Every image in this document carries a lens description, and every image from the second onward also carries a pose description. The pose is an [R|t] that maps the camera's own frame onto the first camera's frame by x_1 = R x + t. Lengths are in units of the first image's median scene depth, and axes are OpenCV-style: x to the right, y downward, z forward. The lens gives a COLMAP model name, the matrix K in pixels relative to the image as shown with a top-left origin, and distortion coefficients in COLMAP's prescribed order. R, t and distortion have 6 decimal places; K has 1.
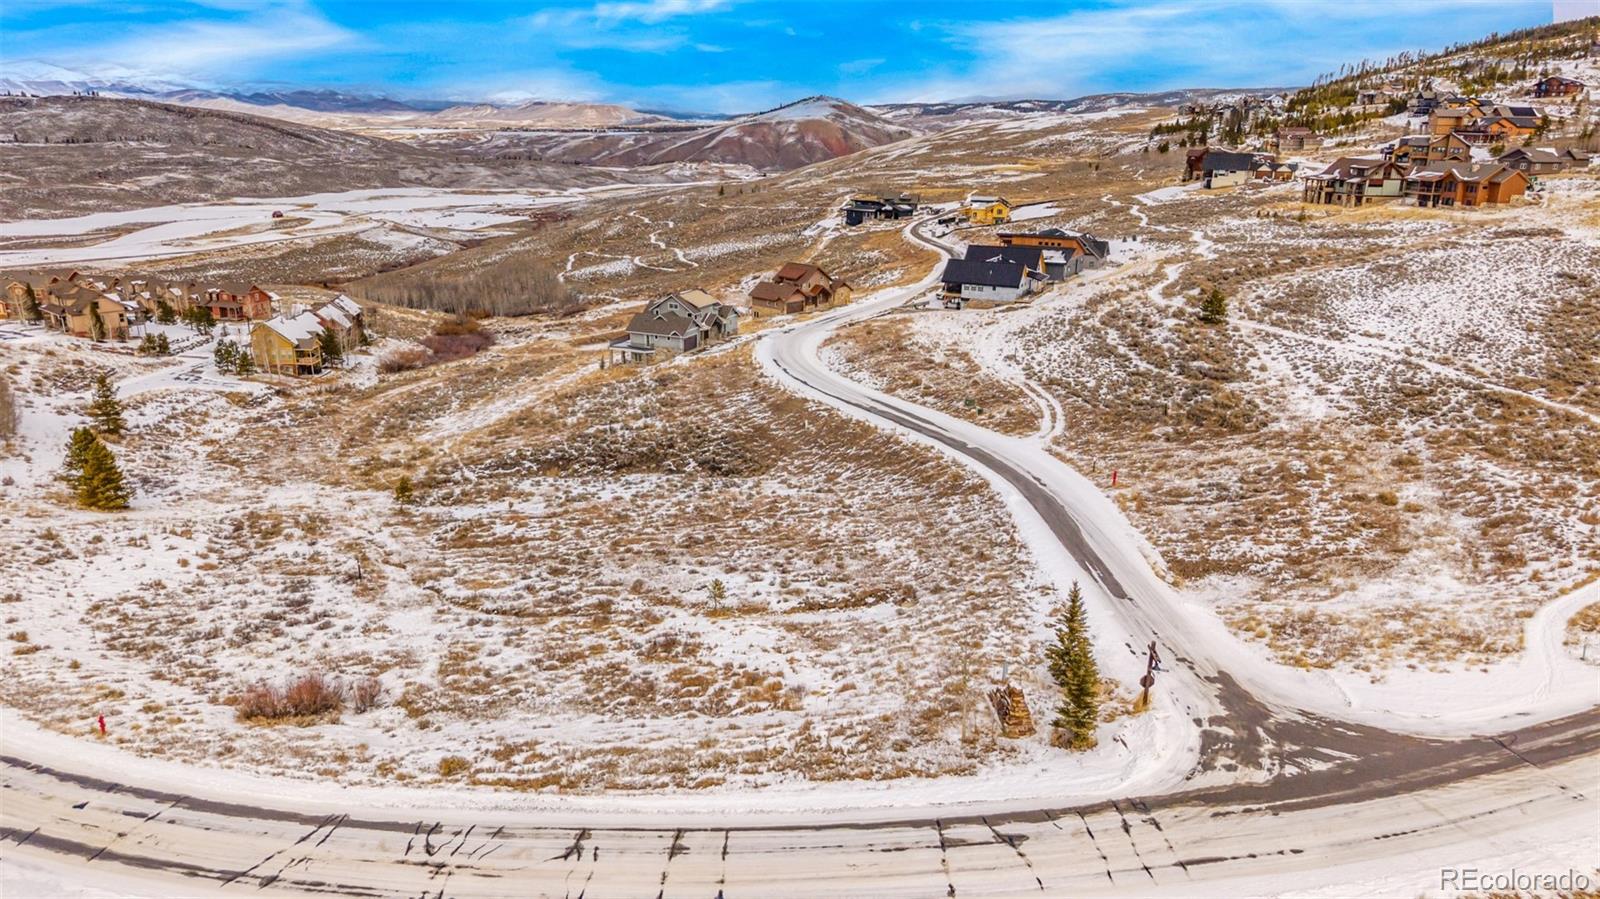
lens RADIAL K [[1109.8, 0, 799.7], [0, 1109.8, 454.2], [0, 0, 1]] dist [0.010728, -0.017249]
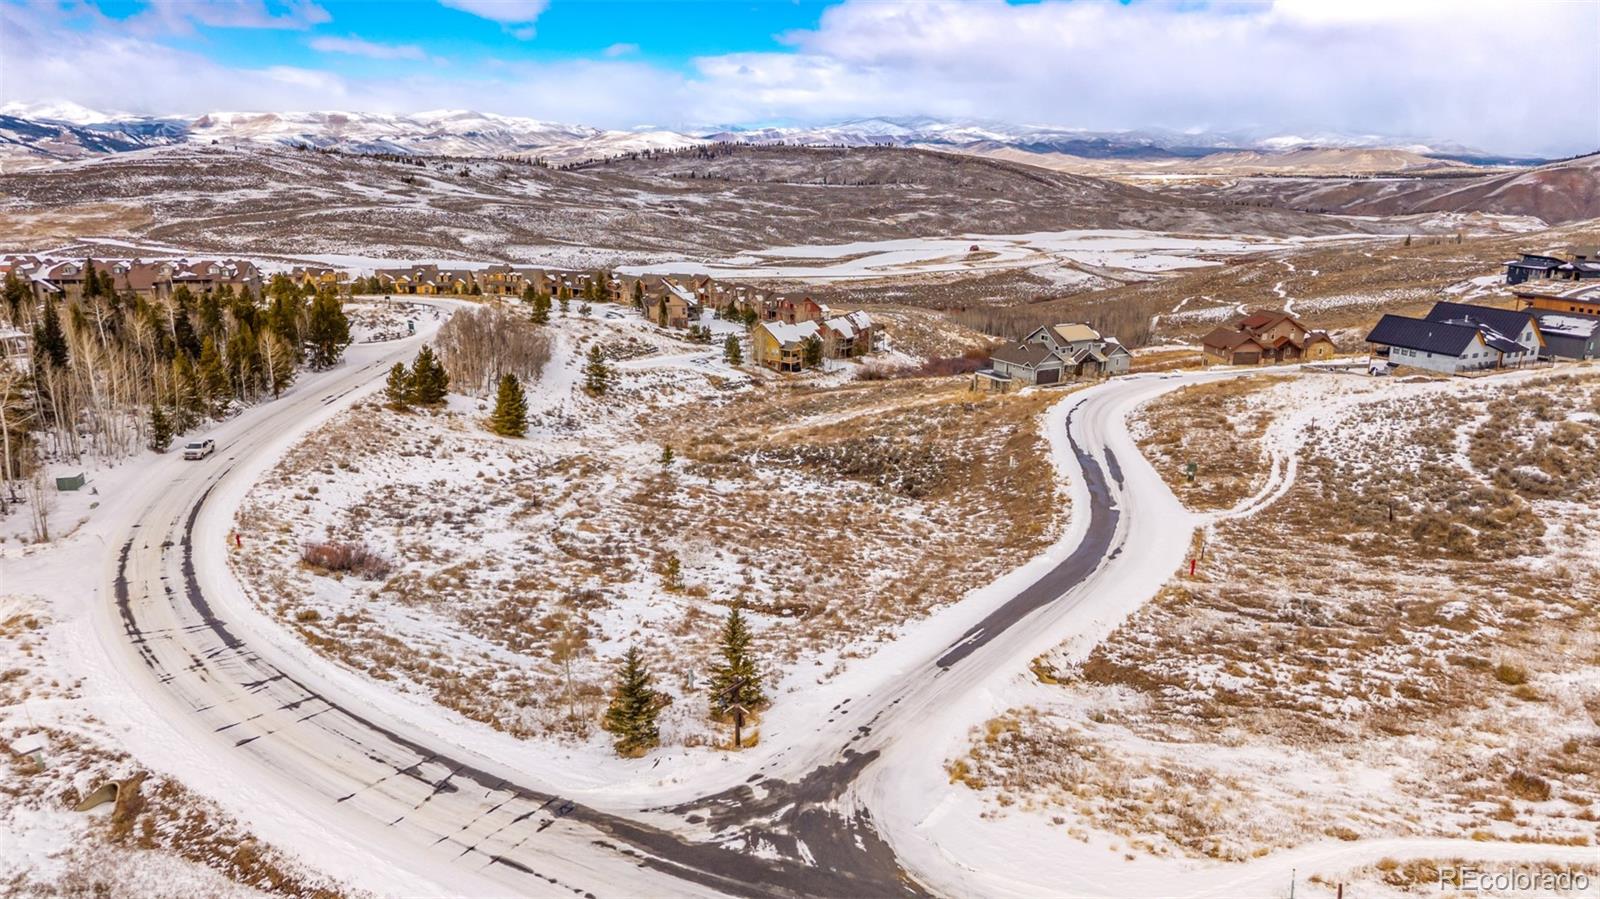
lens RADIAL K [[1109.8, 0, 799.4], [0, 1109.8, 450.1], [0, 0, 1]] dist [0.010728, -0.017249]
pose [[0.774018, 0.153395, -0.614302, 0.117404], [-0.180728, 0.983371, 0.017837, -0.005276], [0.606823, 0.097216, 0.788869, 0.038342]]
